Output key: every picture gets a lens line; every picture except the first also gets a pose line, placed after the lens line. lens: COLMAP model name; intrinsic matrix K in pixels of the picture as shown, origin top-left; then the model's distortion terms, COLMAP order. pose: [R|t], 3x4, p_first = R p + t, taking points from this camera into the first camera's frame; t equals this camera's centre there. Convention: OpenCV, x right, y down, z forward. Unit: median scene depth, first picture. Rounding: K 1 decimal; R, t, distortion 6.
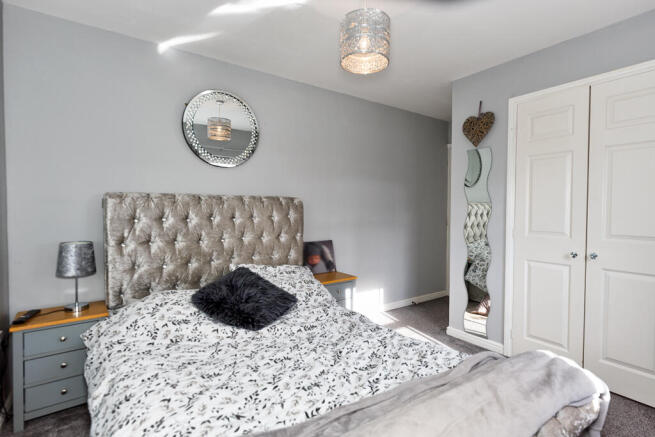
lens RADIAL K [[323.7, 0, 326.9], [0, 323.7, 217.1], [0, 0, 1]] dist [-0.001551, -0.000236]
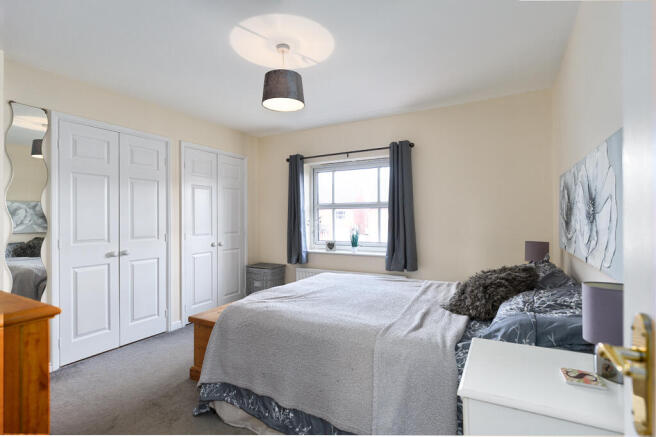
lens RADIAL K [[324.2, 0, 327.7], [0, 324.2, 217.3], [0, 0, 1]] dist [-0.001551, -0.000236]
pose [[-0.440454, -0.003720, 0.897768, -0.821259], [0.020146, 0.999699, 0.014026, -0.038486], [-0.897549, 0.024264, -0.440246, 0.799292]]
